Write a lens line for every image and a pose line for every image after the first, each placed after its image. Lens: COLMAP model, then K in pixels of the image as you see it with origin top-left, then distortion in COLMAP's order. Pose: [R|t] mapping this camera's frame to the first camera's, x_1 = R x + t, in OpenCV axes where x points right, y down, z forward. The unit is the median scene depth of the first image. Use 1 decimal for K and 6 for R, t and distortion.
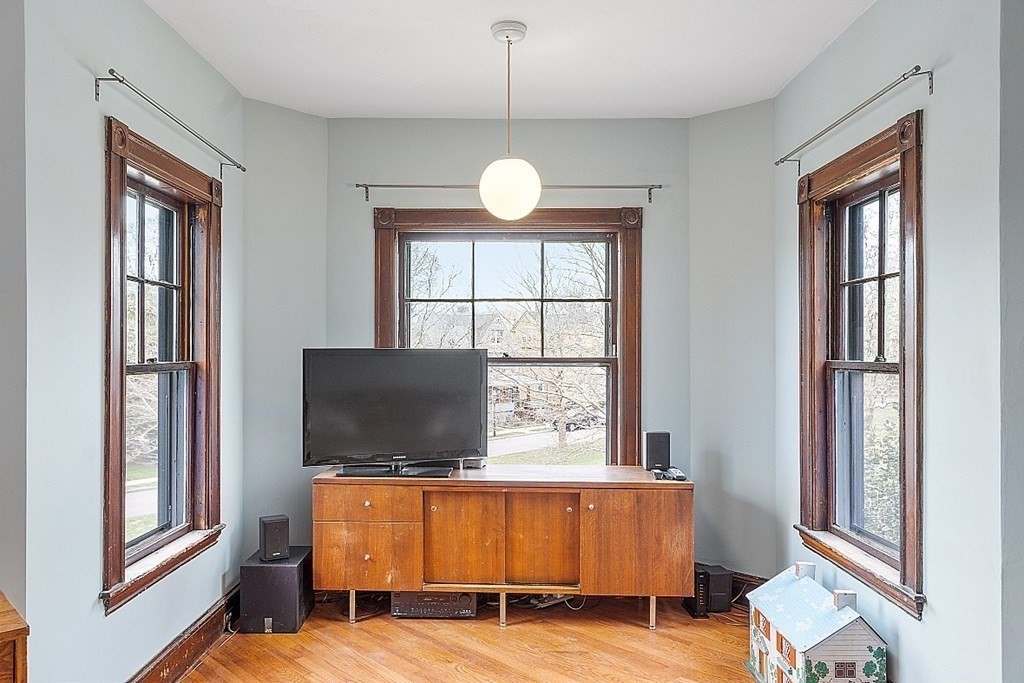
lens RADIAL K [[643.1, 0, 571.9], [0, 643.1, 340.9], [0, 0, 1]] dist [0.002788, -0.000465]
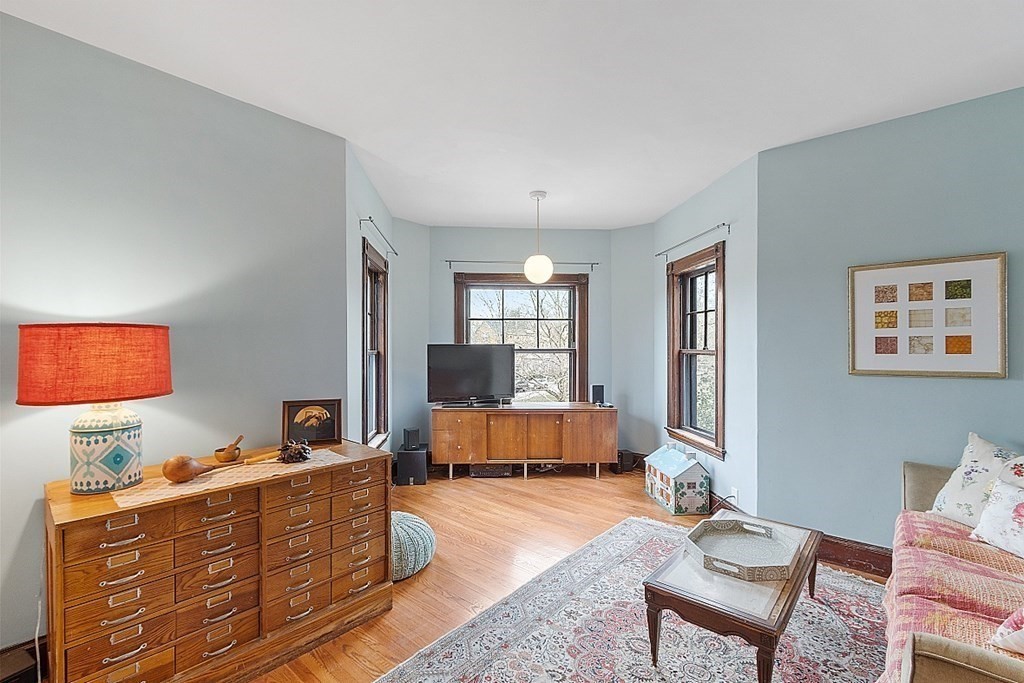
lens RADIAL K [[445.6, 0, 512.0], [0, 445.6, 341.5], [0, 0, 1]] dist [-0.000109, -0.000004]
pose [[0.996719, -0.000895, 0.080934, -0.265362], [0.000346, 0.999977, 0.006797, -0.005763], [-0.080938, -0.006747, 0.996696, -0.407096]]
